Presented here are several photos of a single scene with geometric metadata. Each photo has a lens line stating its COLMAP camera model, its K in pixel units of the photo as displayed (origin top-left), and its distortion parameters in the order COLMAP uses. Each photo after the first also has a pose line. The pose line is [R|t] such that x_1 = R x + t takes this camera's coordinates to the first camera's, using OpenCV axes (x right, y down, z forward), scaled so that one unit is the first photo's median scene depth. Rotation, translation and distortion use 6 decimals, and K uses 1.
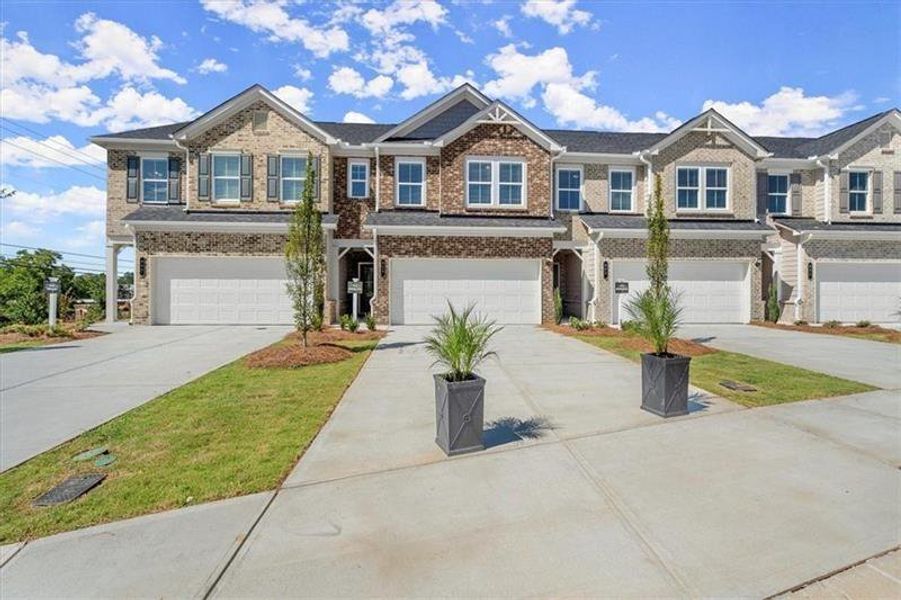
lens RADIAL K [[418.7, 0, 449.2], [0, 418.7, 291.4], [0, 0, 1]] dist [-0.000684, 0.000762]
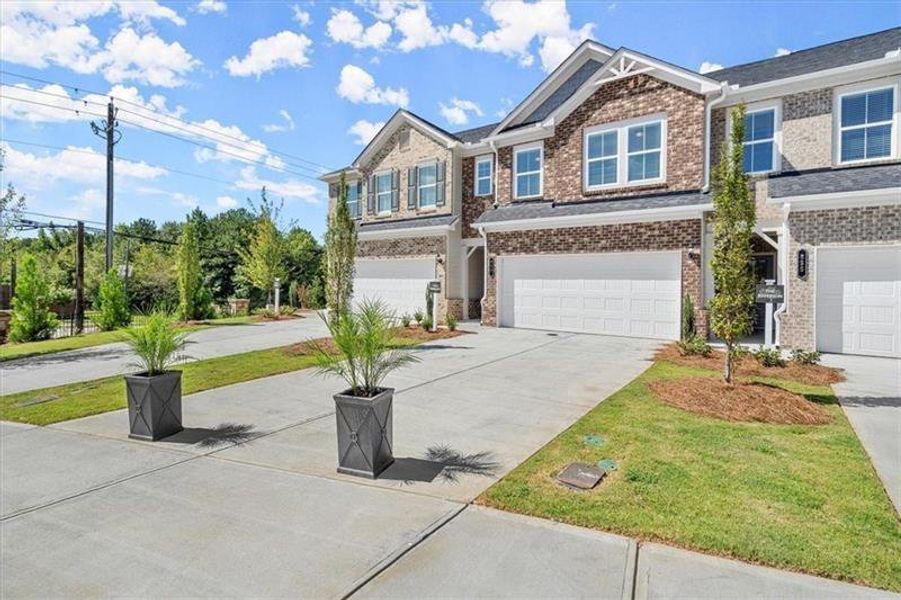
lens RADIAL K [[430.8, 0, 439.4], [0, 430.8, 288.0], [0, 0, 1]] dist [0.003058, 0.000654]
pose [[0.756101, 0.015458, -0.654273, 0.383464], [-0.012539, 0.999880, 0.009133, -0.014389], [0.654335, 0.001298, 0.756203, 0.170209]]
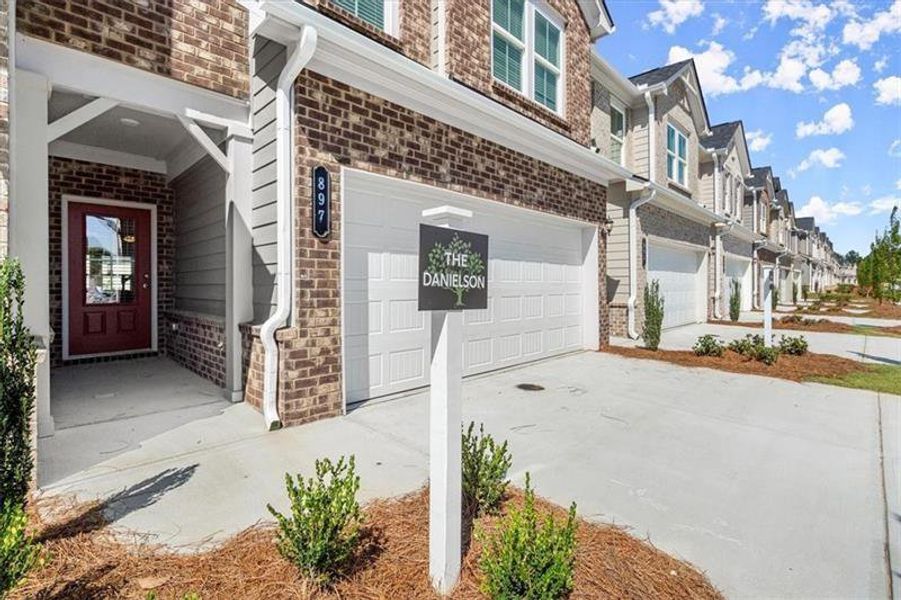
lens RADIAL K [[418.7, 0, 449.2], [0, 418.7, 291.4], [0, 0, 1]] dist [-0.000684, 0.000762]
pose [[0.736333, -0.013727, 0.676480, -0.266812], [0.016571, 0.999860, 0.002252, 0.001630], [-0.676416, 0.009552, 0.736457, 0.728580]]
